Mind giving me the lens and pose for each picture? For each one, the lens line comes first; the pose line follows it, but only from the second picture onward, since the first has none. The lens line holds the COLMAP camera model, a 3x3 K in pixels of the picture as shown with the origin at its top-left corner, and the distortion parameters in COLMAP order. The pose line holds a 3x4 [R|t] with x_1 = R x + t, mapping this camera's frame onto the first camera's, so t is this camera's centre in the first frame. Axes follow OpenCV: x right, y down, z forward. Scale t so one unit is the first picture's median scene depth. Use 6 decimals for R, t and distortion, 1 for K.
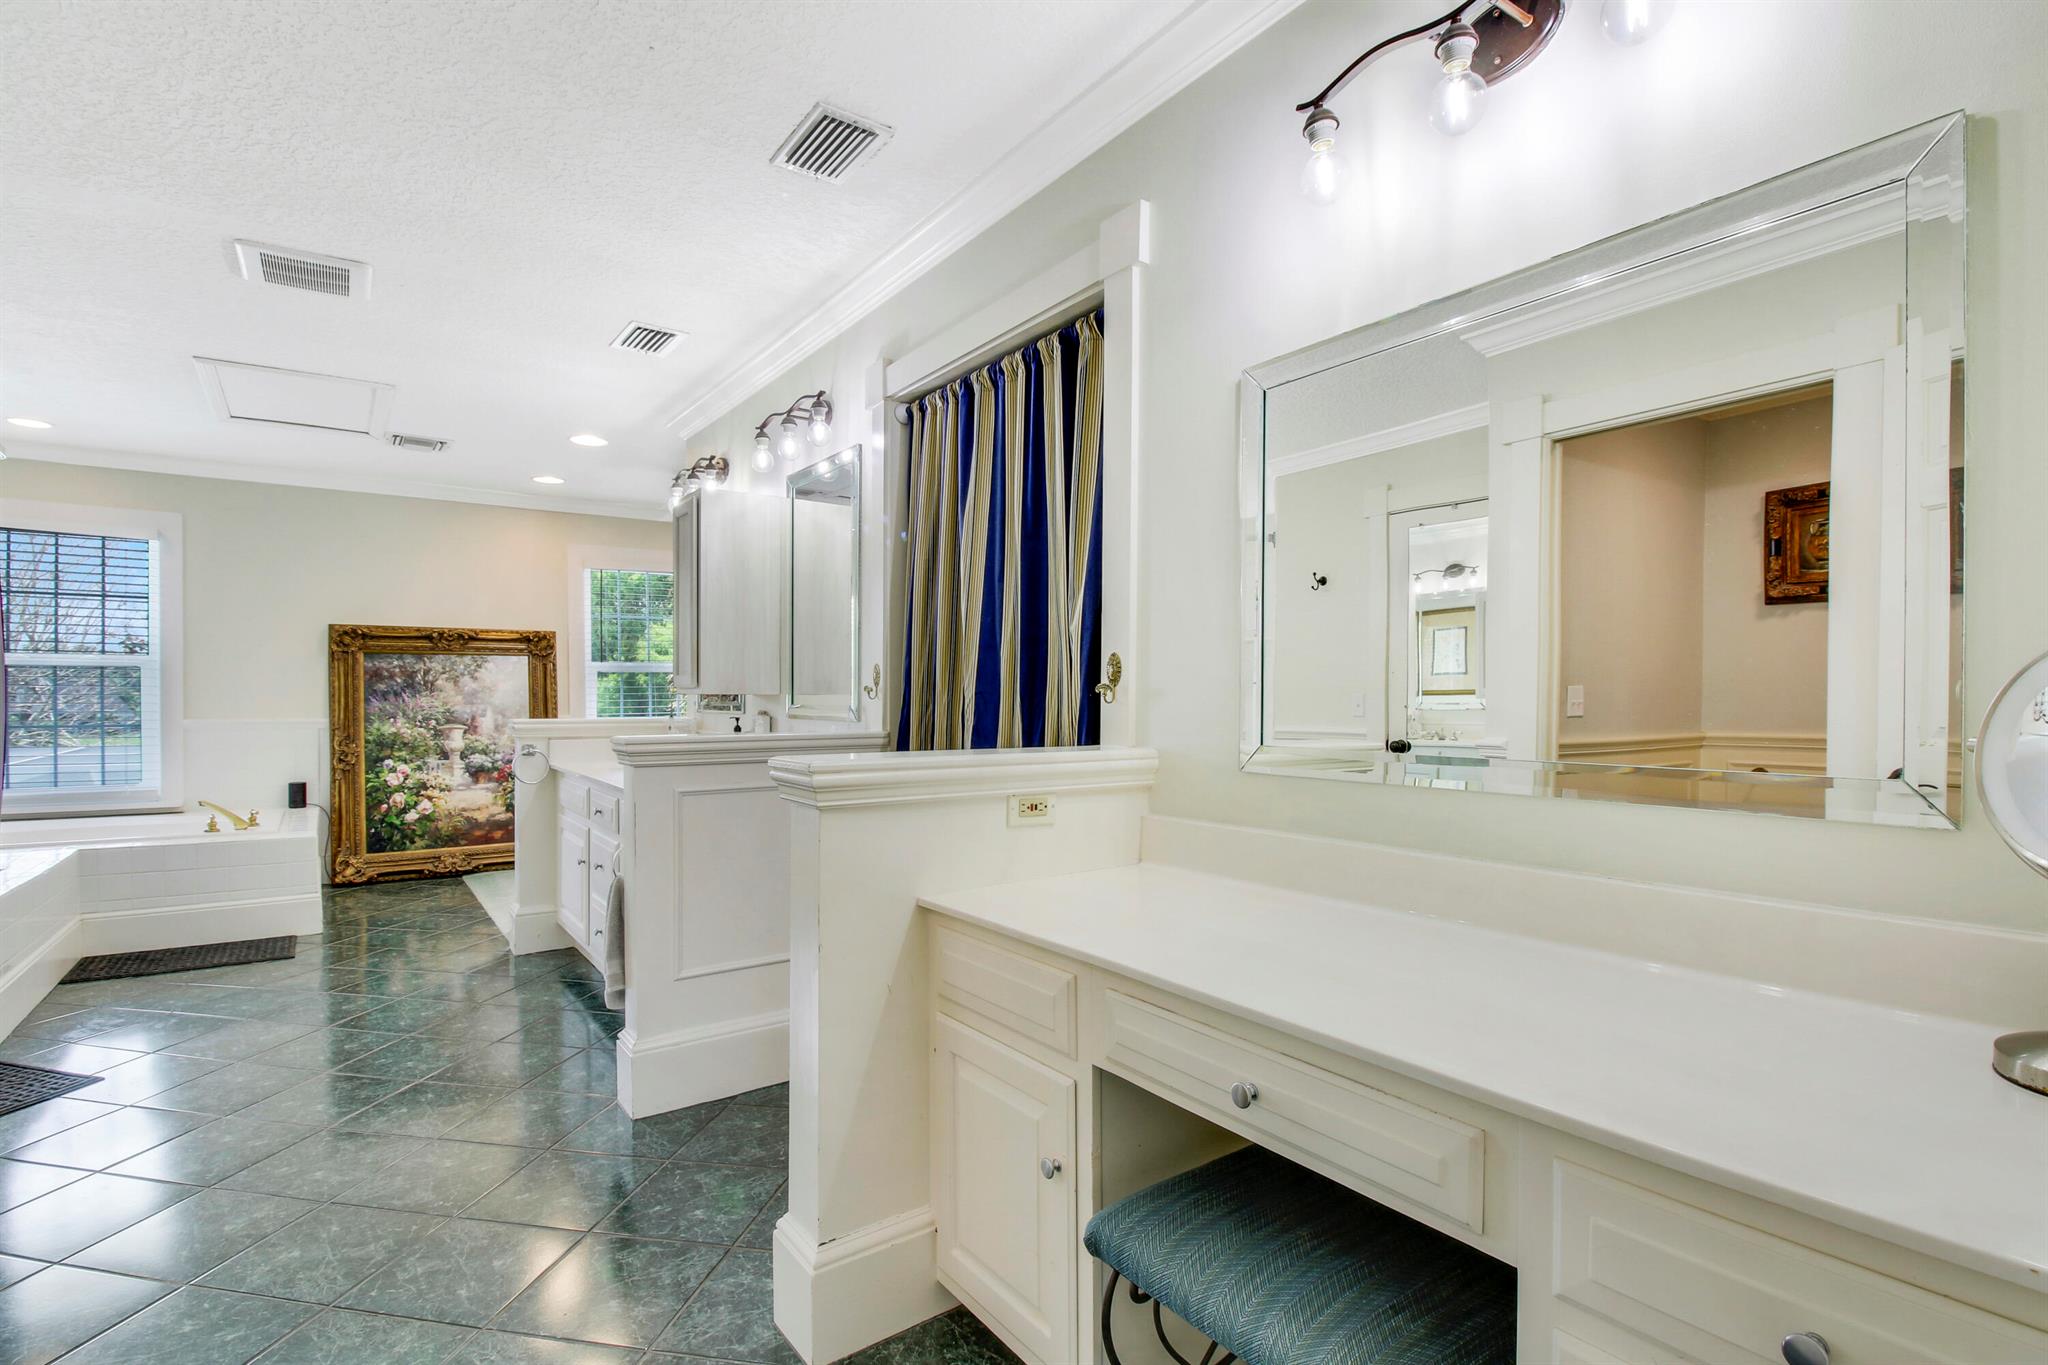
lens RADIAL K [[986.7, 0, 1012.7], [0, 986.7, 712.5], [0, 0, 1]] dist [-0.002060, -0.000940]
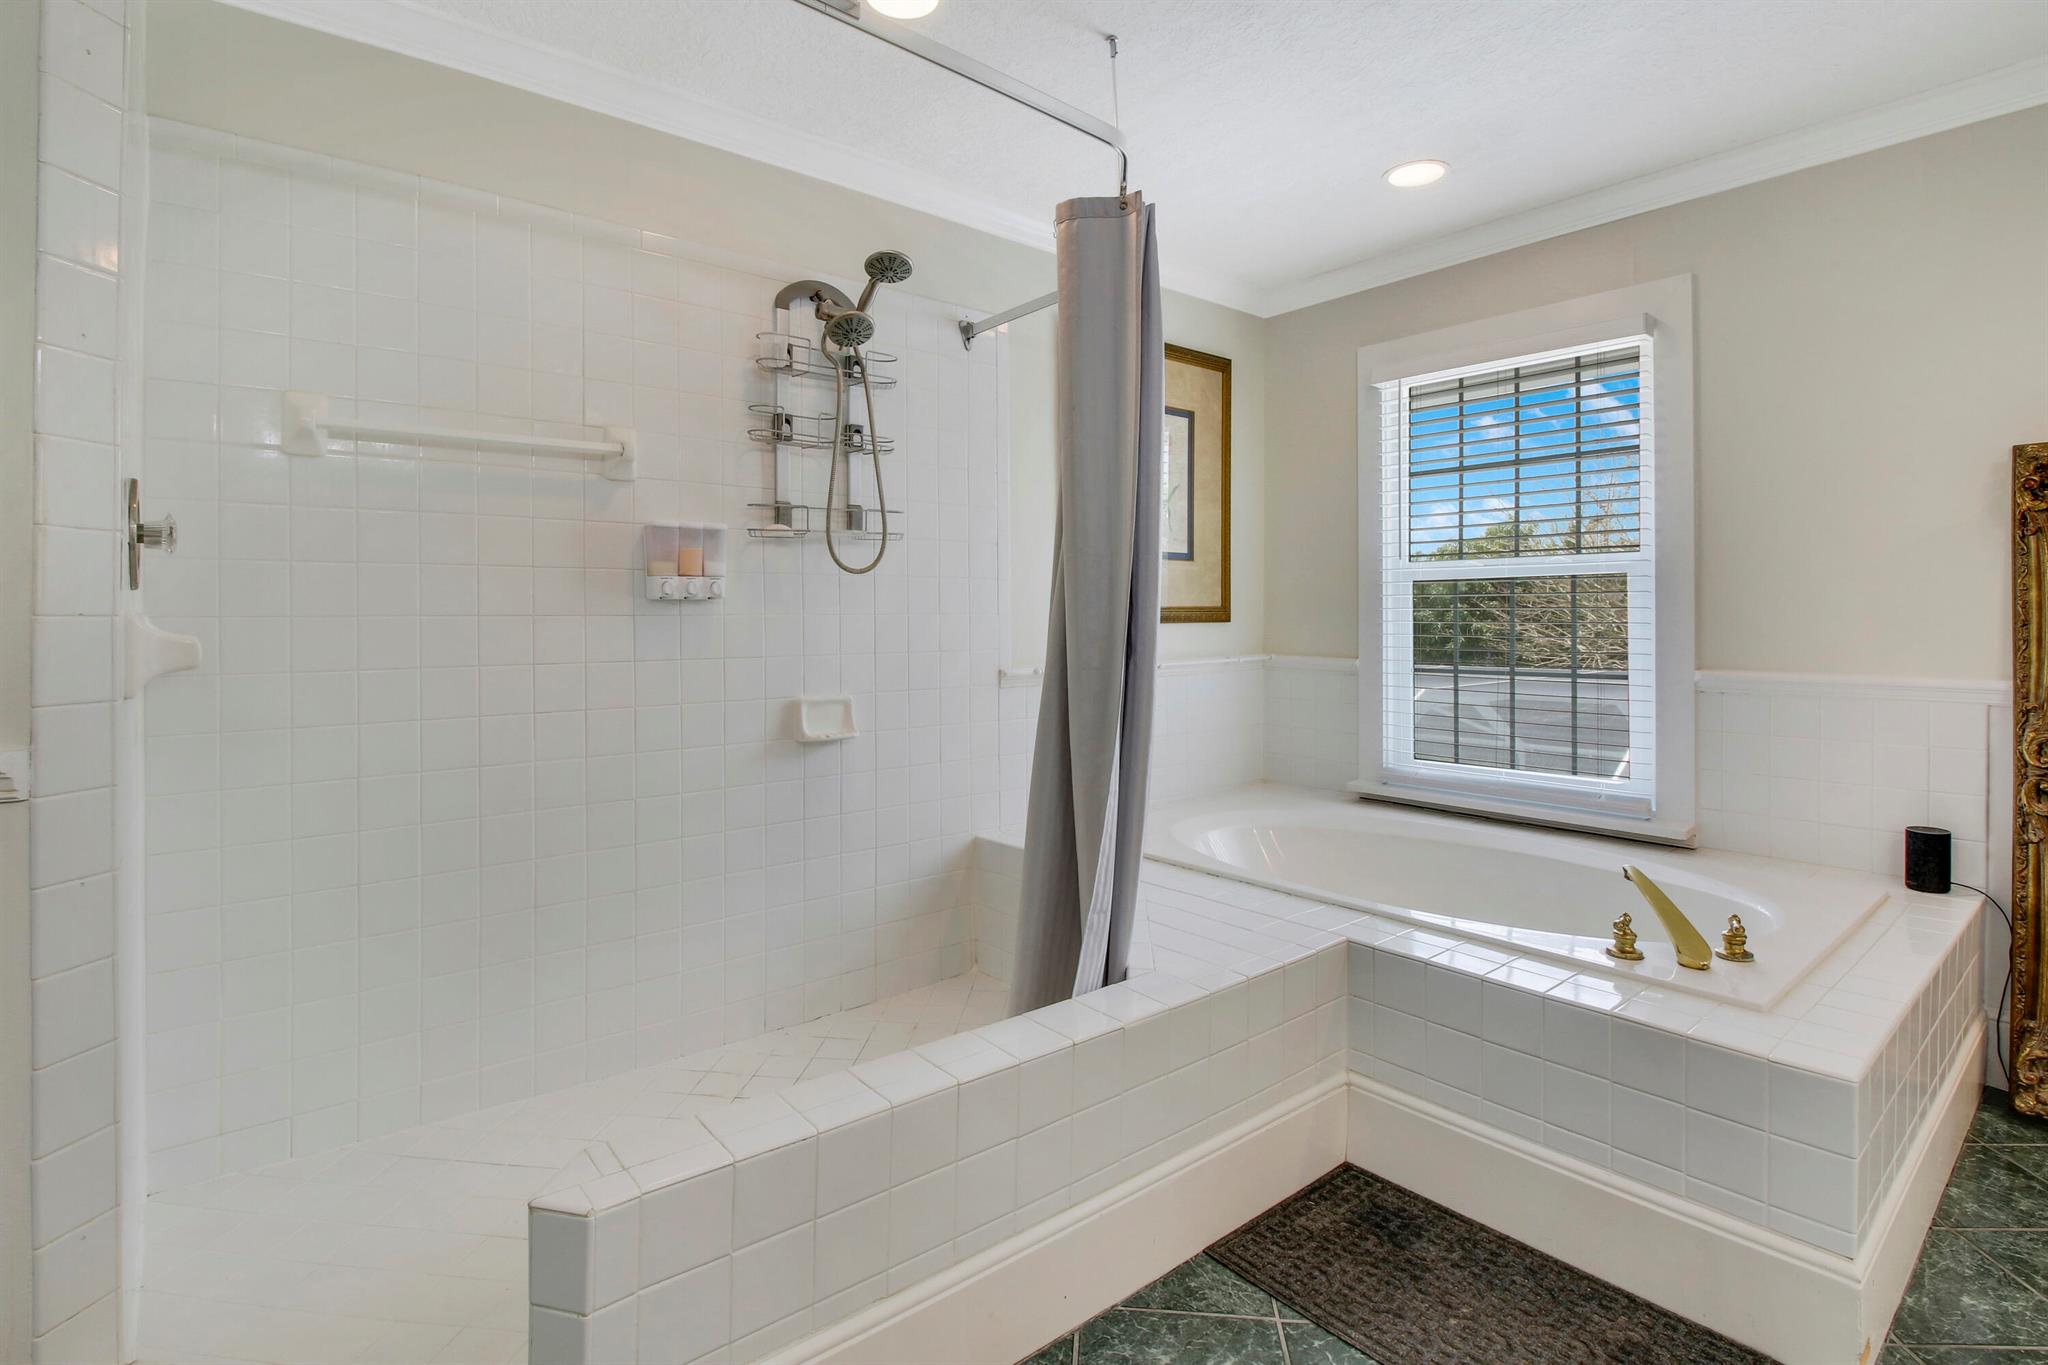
lens RADIAL K [[986.7, 0, 1086.5], [0, 986.7, 621.9], [0, 0, 1]] dist [-0.002060, -0.000940]
pose [[0.110379, -0.001042, -0.993889, -0.378102], [-0.016145, 0.999866, -0.002841, -0.012309], [0.993758, 0.016360, 0.110347, 0.649770]]
